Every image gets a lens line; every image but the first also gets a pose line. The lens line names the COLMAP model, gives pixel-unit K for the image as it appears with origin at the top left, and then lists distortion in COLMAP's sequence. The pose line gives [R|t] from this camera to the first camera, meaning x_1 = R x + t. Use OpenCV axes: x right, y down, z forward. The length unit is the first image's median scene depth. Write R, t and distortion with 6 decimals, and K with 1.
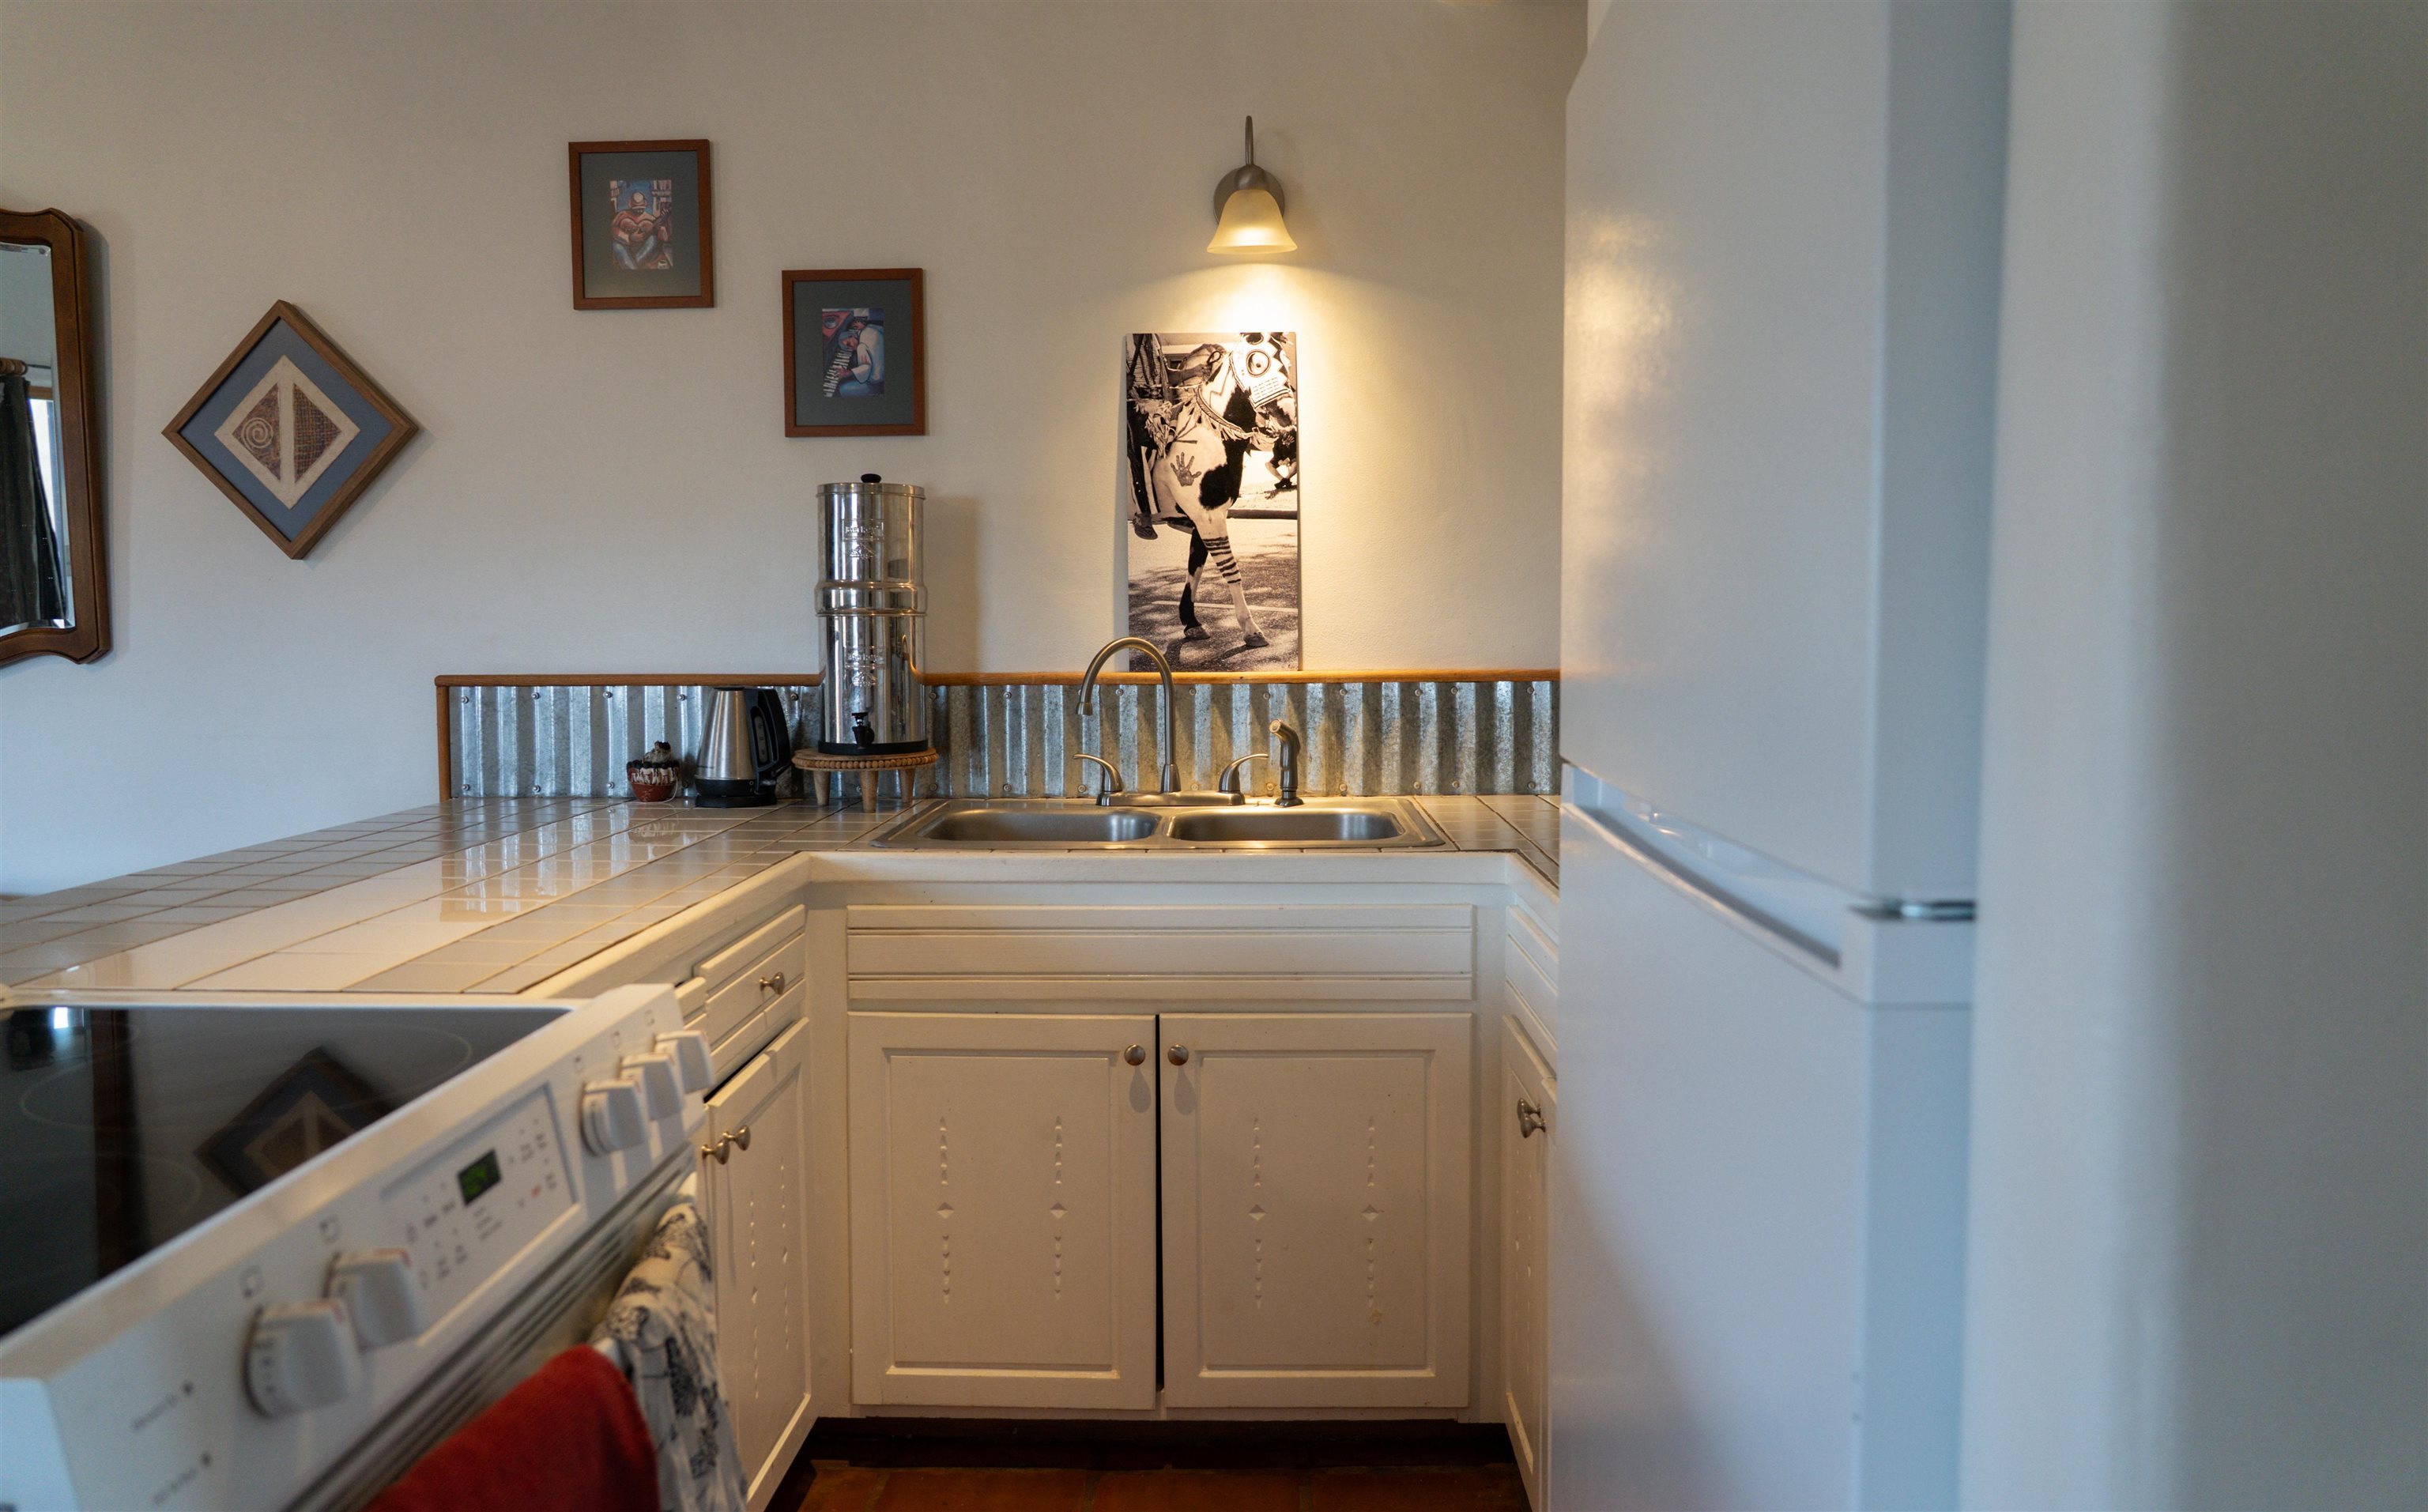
lens RADIAL K [[1690.6, 0, 1204.2], [0, 1690.6, 718.2], [0, 0, 1]] dist [-0.007545, -0.003584]
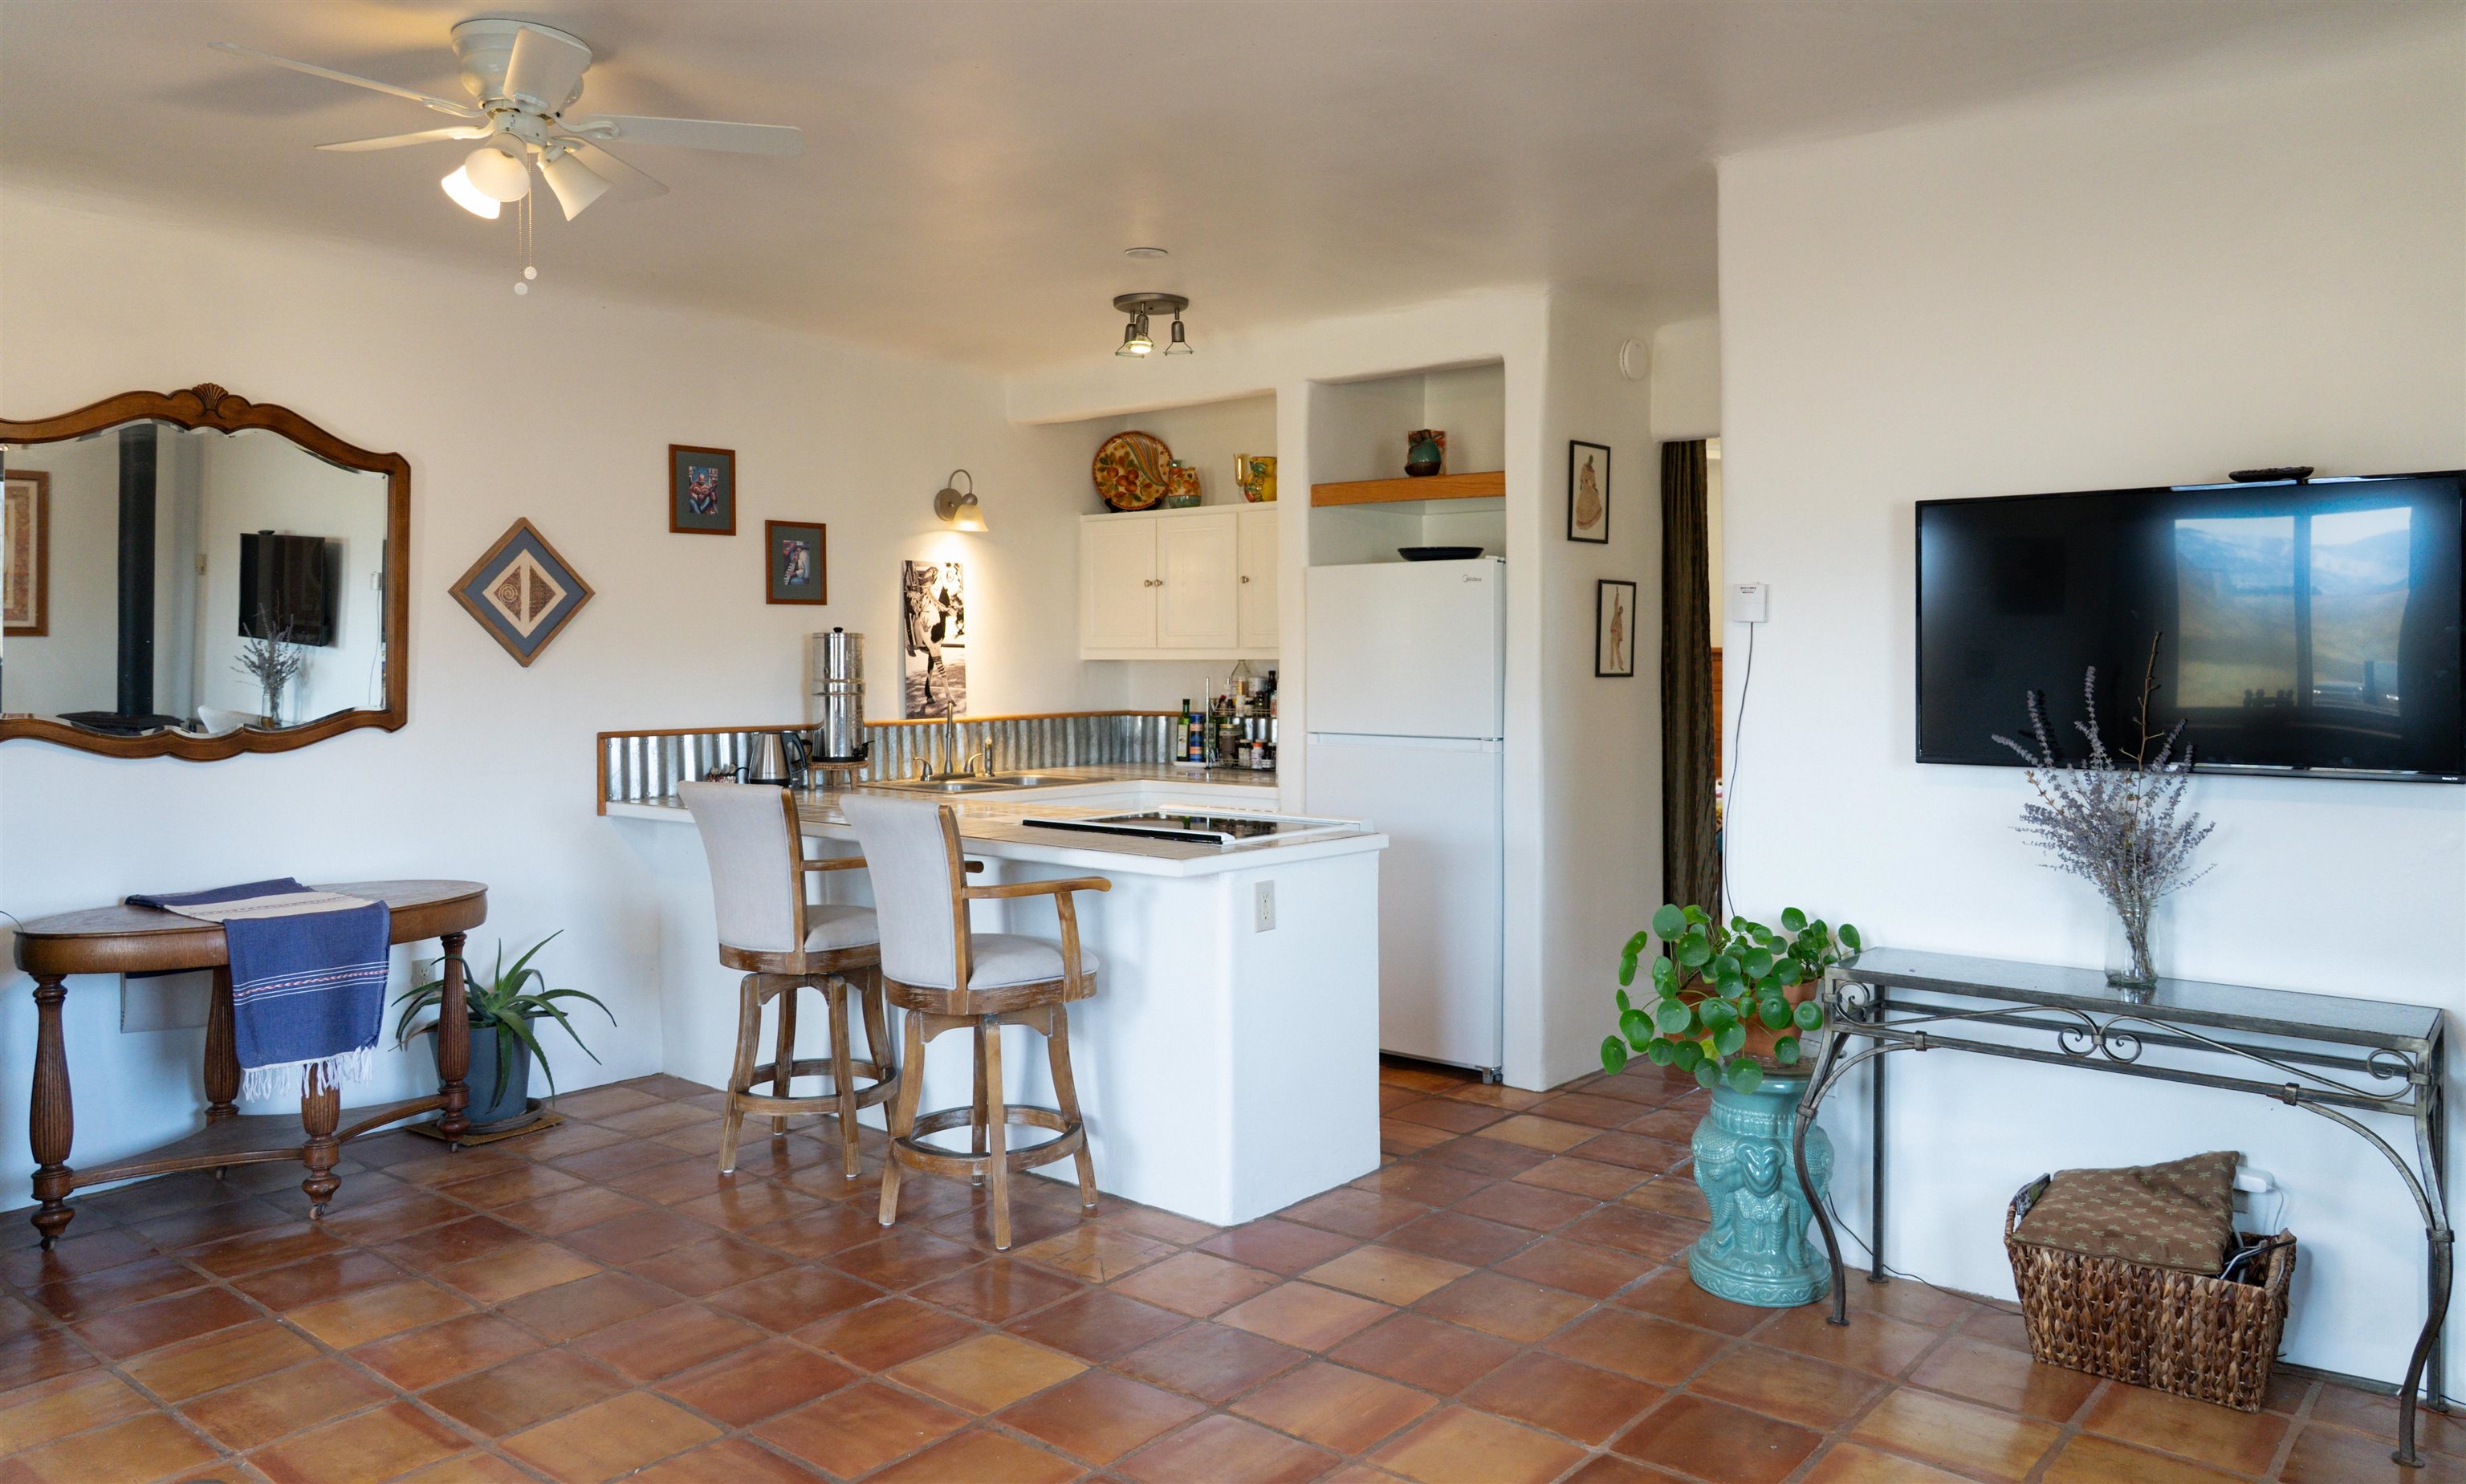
lens RADIAL K [[1722.2, 0, 1239.6], [0, 1722.2, 664.3], [0, 0, 1]] dist [0.001655, 0.001759]
pose [[0.612497, -0.001951, 0.790471, -1.492776], [0.045255, 0.998443, -0.032602, -0.007438], [-0.789177, 0.055742, 0.611632, -0.646544]]
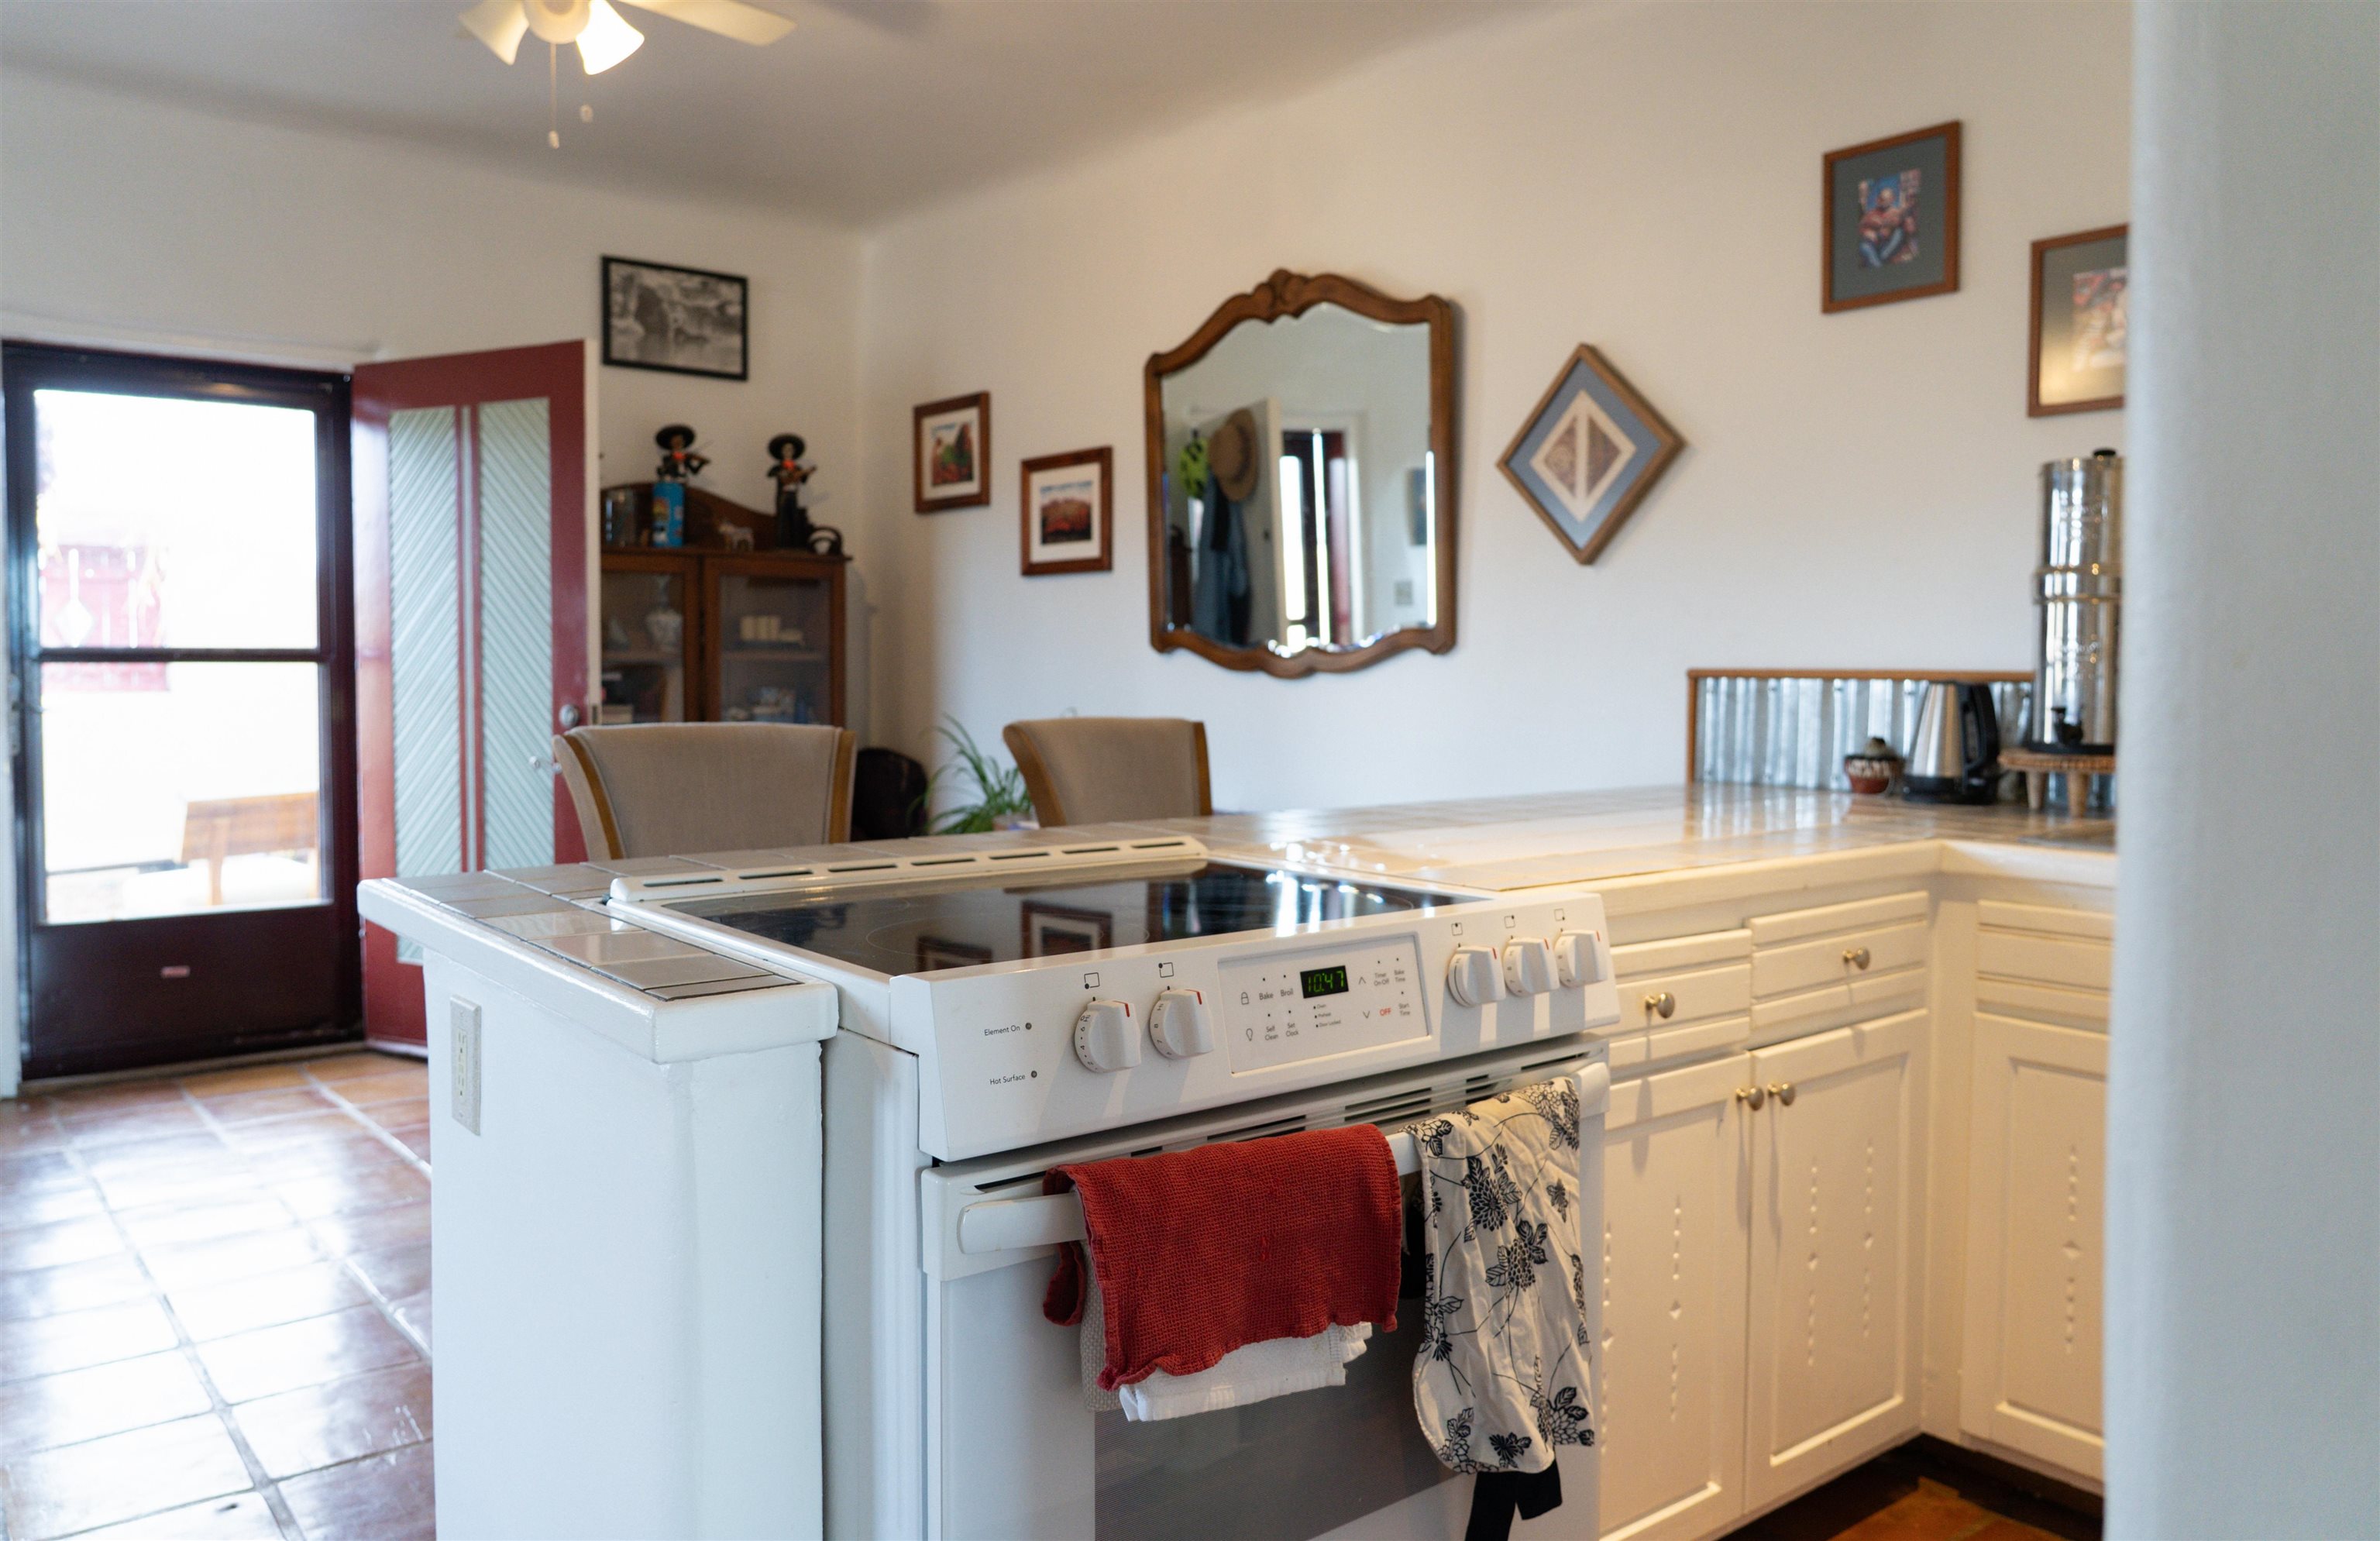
lens RADIAL K [[1740.6, 0, 1137.4], [0, 1740.6, 725.8], [0, 0, 1]] dist [-0.001933, -0.000503]
pose [[0.641688, 0.035530, -0.766142, 0.182416], [-0.053335, 0.998575, 0.001638, 0.029427], [0.765109, 0.039811, 0.642669, 0.006847]]
